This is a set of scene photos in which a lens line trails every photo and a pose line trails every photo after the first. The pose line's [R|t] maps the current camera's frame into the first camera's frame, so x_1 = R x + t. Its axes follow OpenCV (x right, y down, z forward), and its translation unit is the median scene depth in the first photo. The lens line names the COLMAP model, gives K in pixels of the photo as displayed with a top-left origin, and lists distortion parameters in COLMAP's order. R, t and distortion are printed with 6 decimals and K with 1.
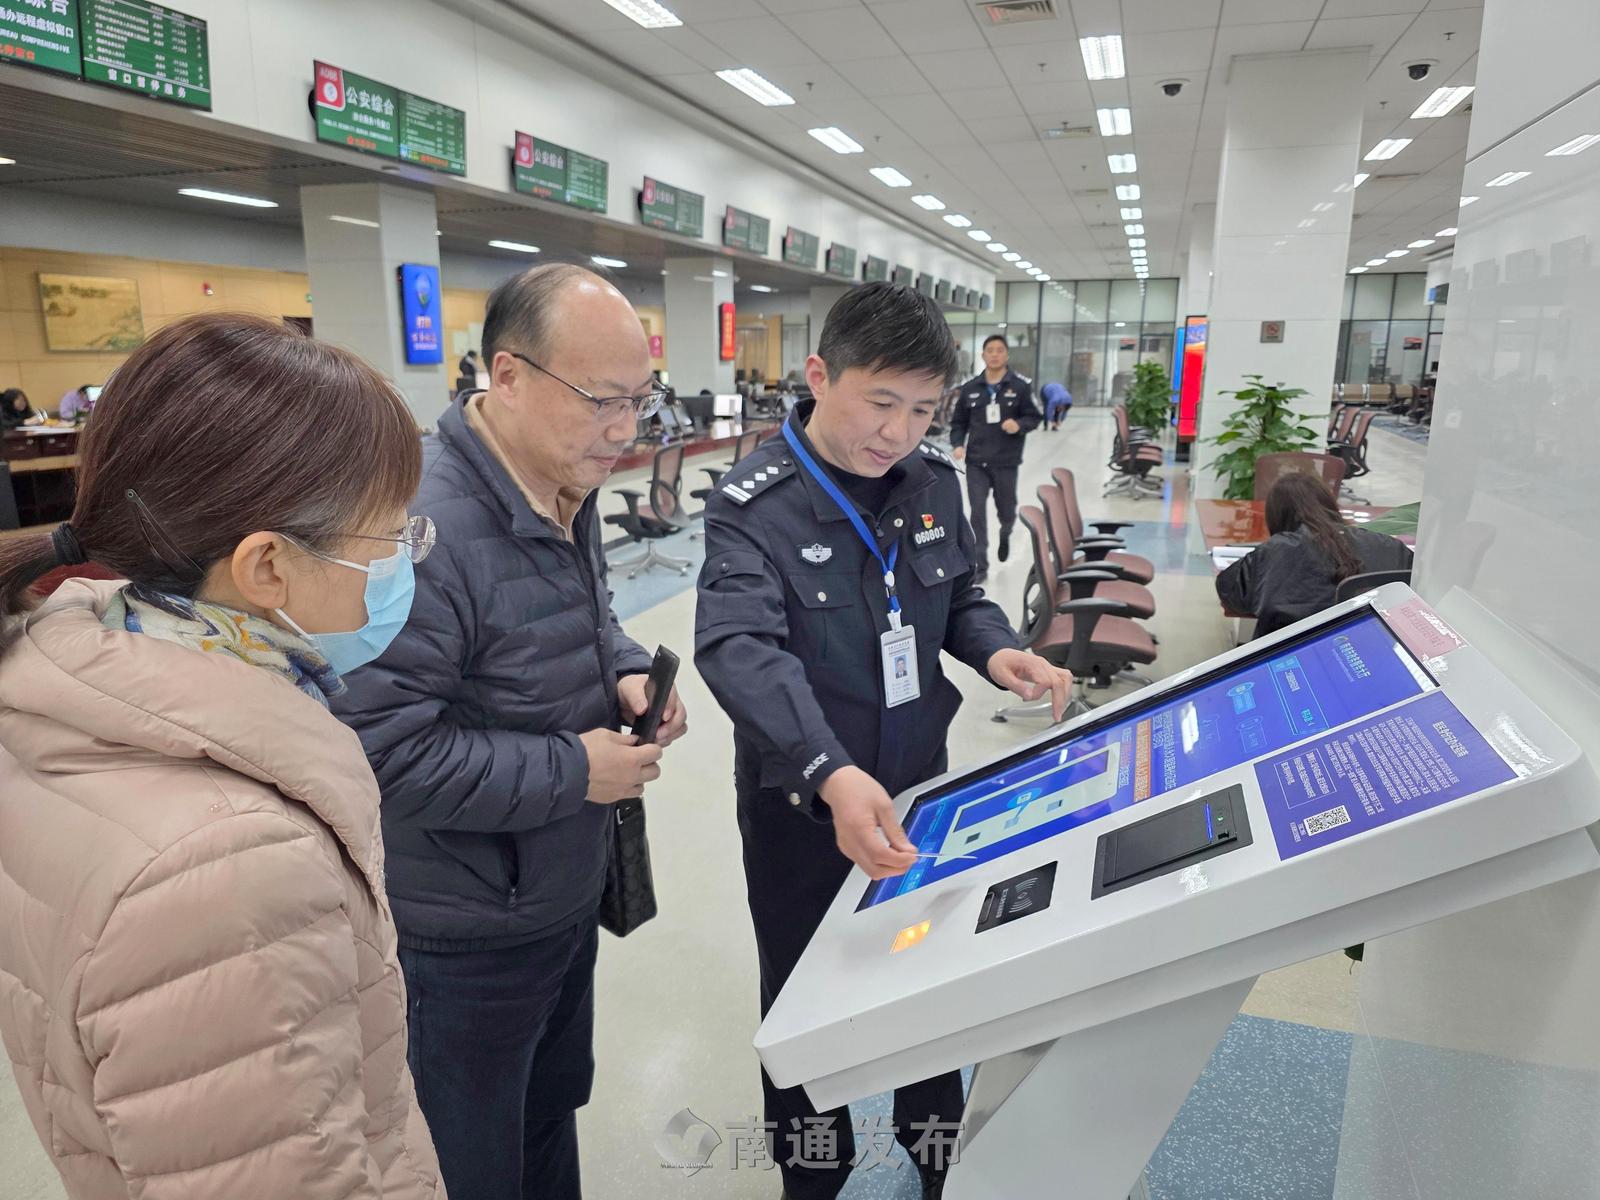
lens RADIAL K [[1060.8, 0, 800.0], [0, 1060.8, 600.0], [0, 0, 1]] dist [0.153653, -0.183388]
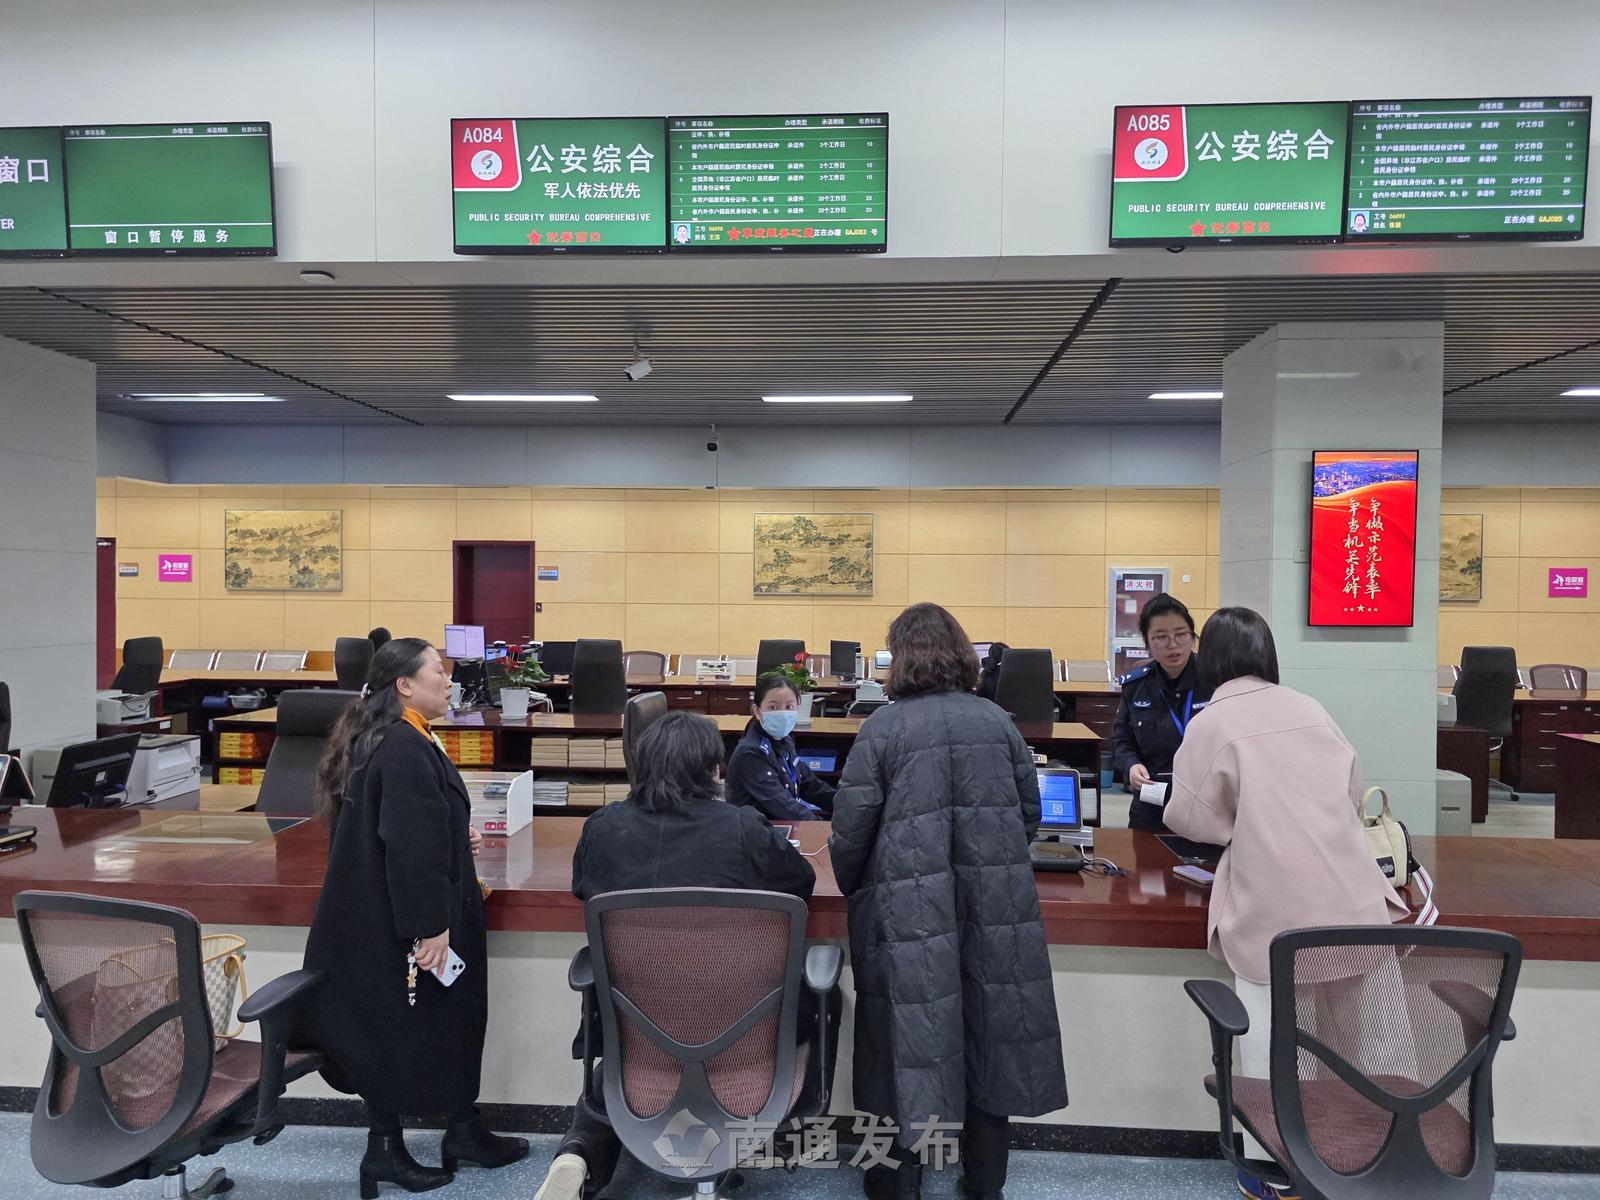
lens RADIAL K [[1060.8, 0, 800.0], [0, 1060.8, 600.0], [0, 0, 1]] dist [0.153653, -0.183388]
pose [[0.196046, 0.065232, -0.978423, 0.132002], [-0.227967, 0.973479, 0.019225, -0.277778], [0.953728, 0.219279, 0.205717, 1.007703]]
